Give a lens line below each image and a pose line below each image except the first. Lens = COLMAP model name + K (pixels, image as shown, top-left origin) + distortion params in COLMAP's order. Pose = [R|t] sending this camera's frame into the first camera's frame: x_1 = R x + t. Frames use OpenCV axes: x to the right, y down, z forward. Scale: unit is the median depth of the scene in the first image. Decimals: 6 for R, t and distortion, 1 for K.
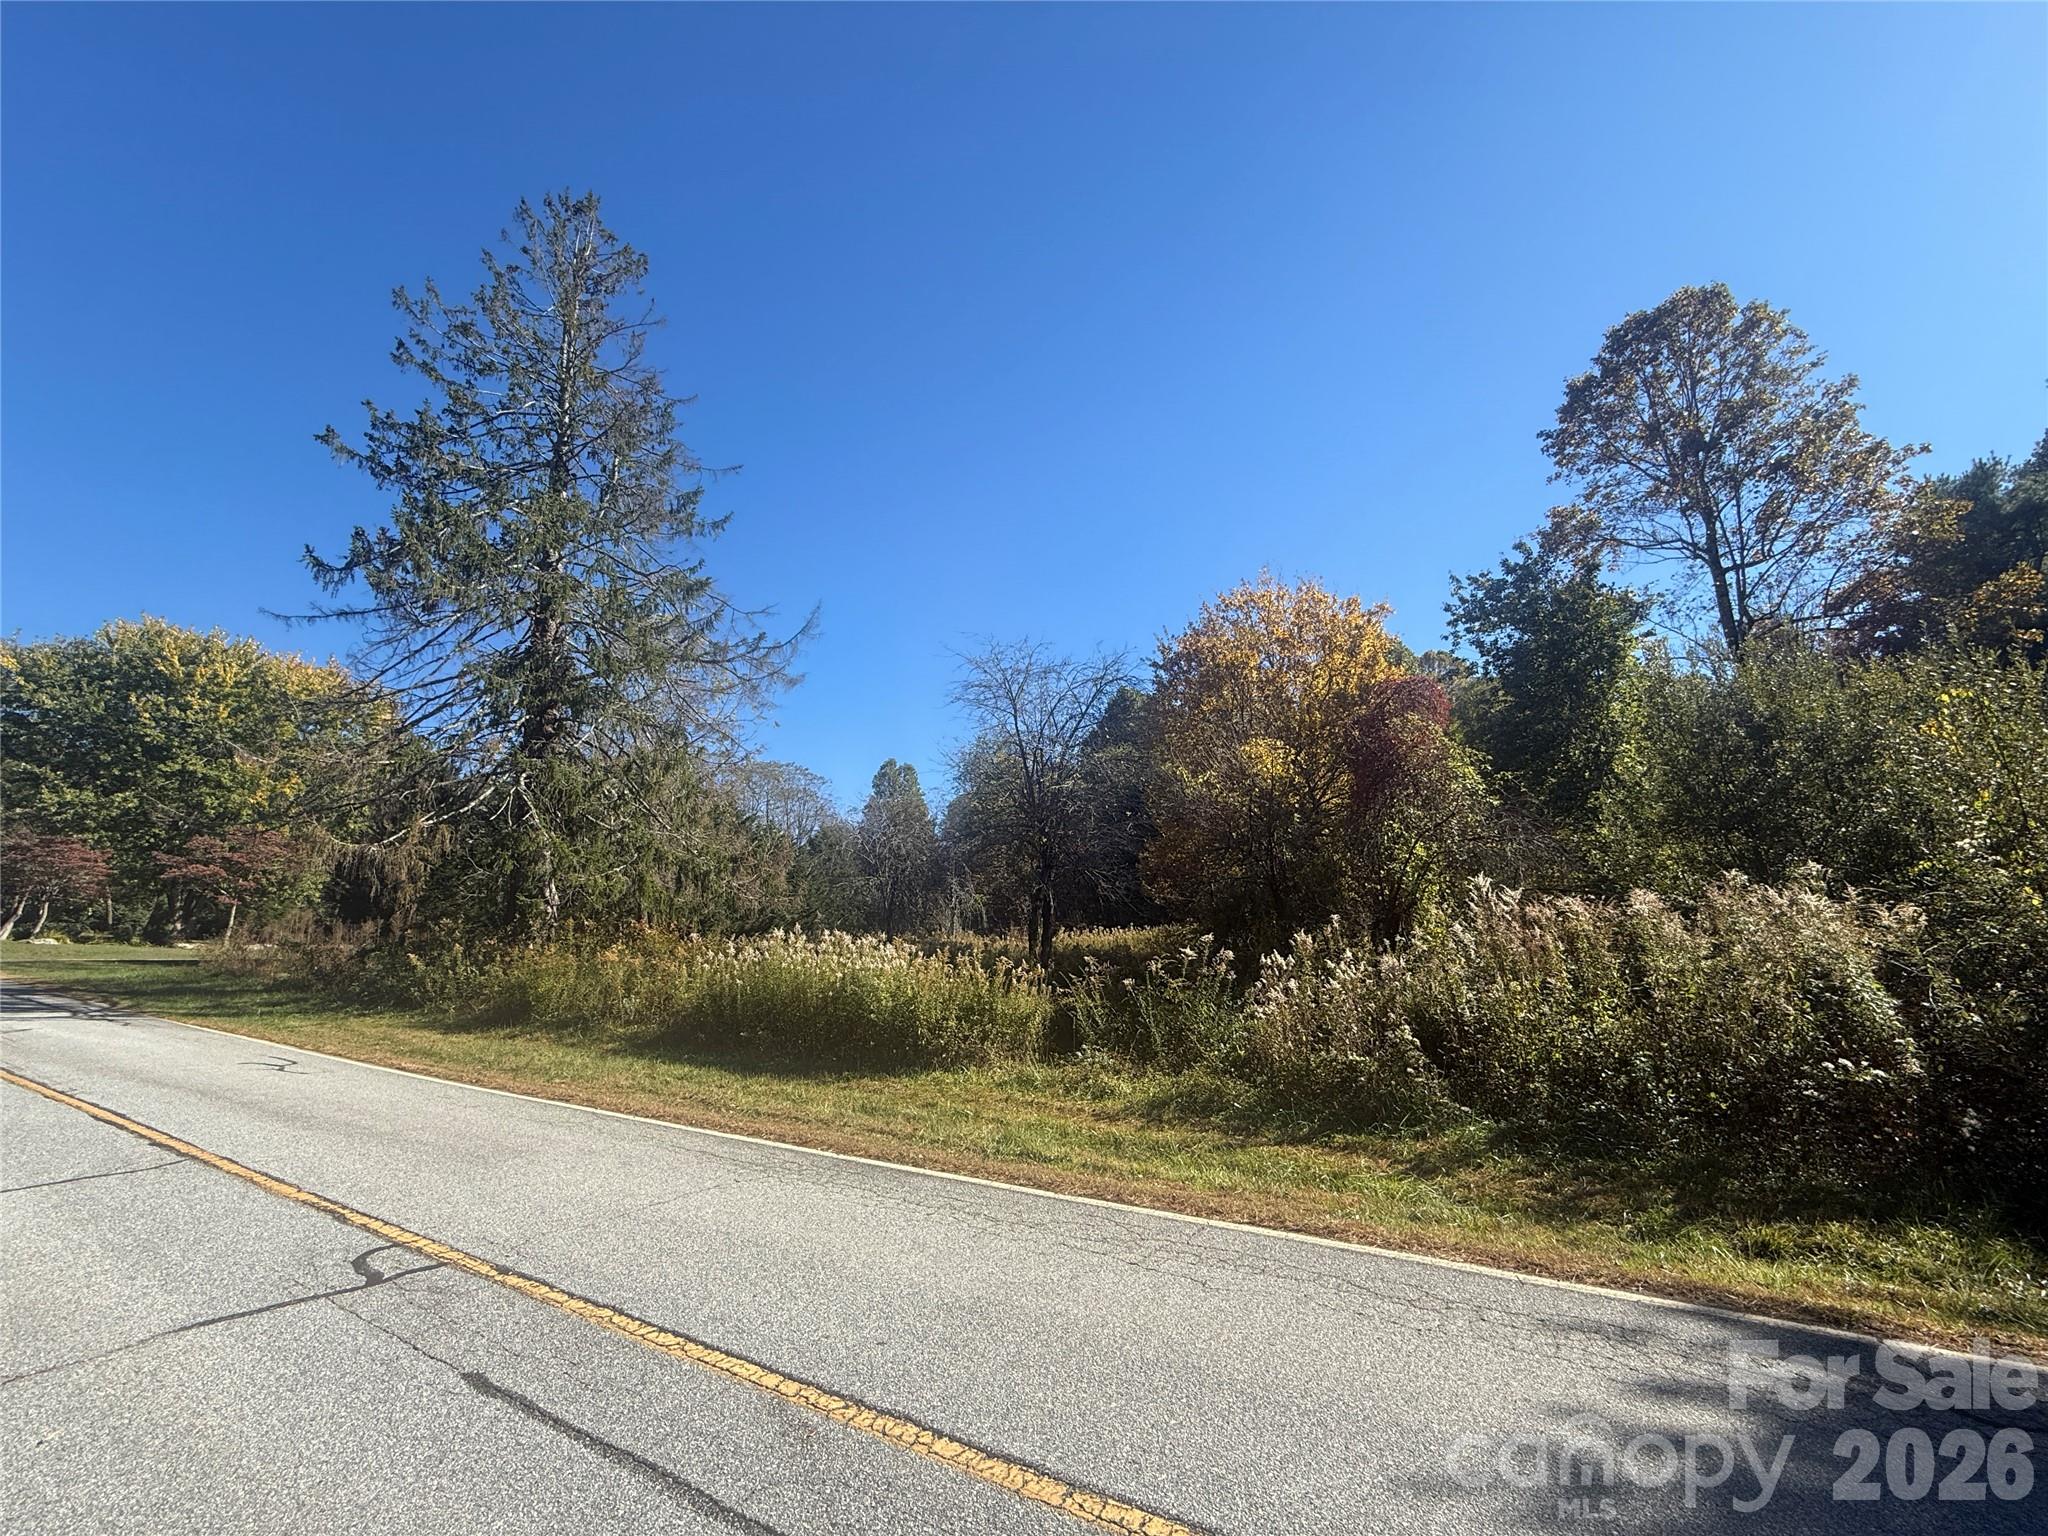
lens RADIAL K [[822.7, 0, 1019.3], [0, 822.7, 766.9], [0, 0, 1]] dist [0.000334, -0.000123]
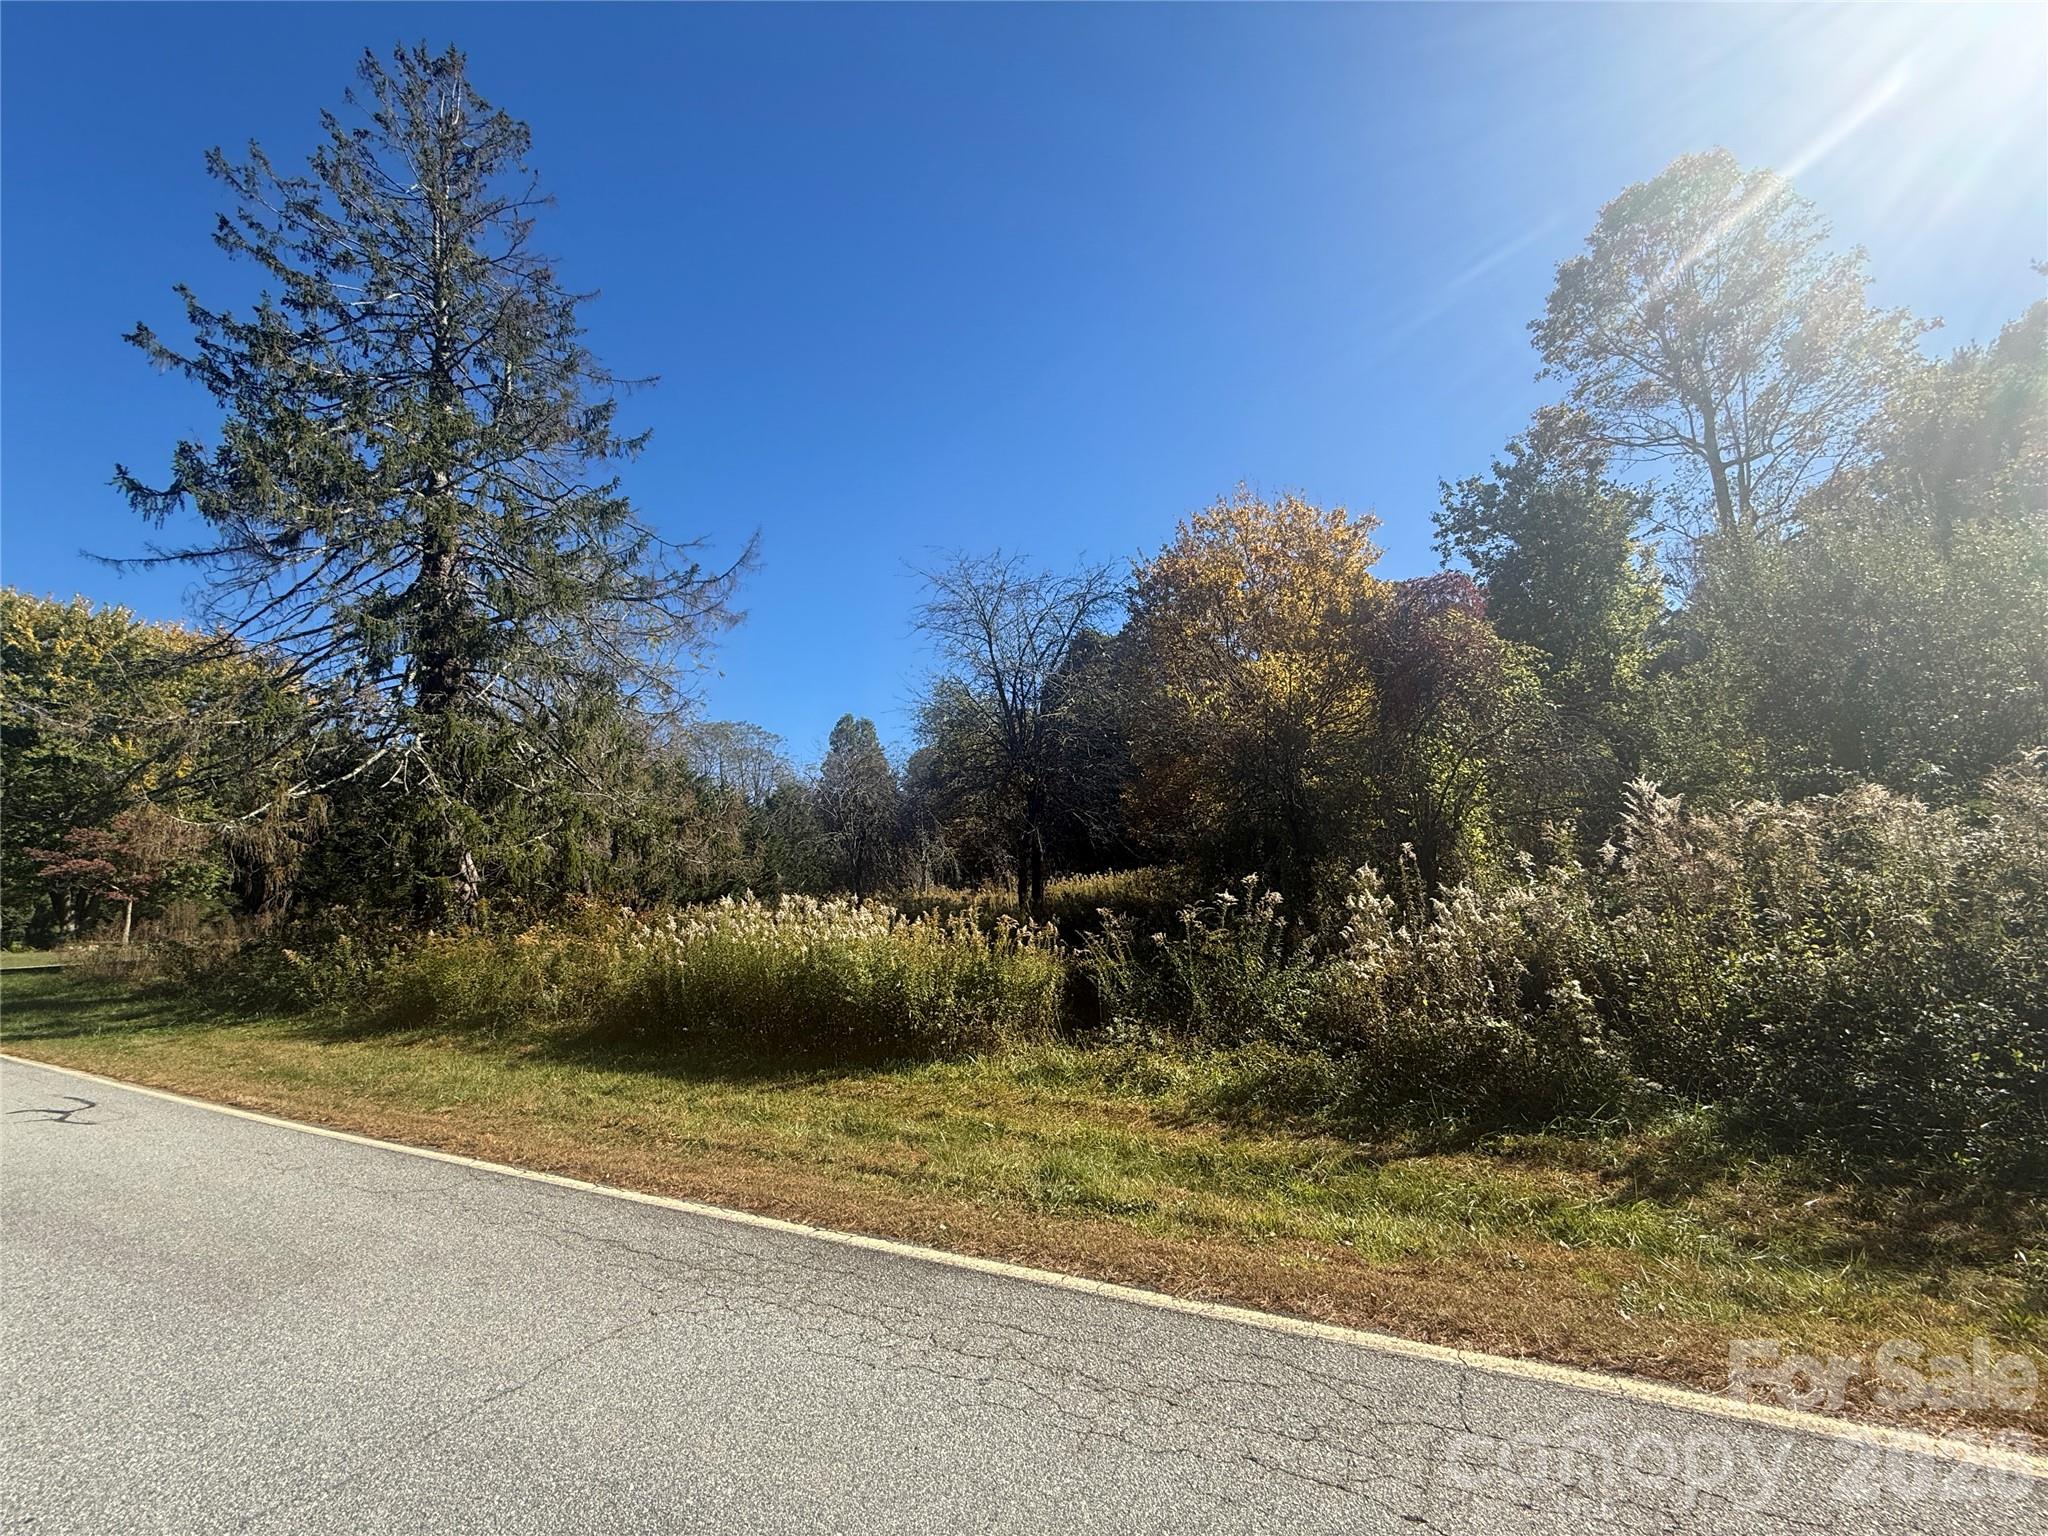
lens RADIAL K [[822.7, 0, 1019.3], [0, 822.7, 766.9], [0, 0, 1]] dist [0.000334, -0.000123]
pose [[0.997659, -0.047958, 0.048748, -0.022901], [0.045013, 0.997194, 0.059822, 0.020585], [-0.051480, -0.057488, 0.997018, 0.112023]]
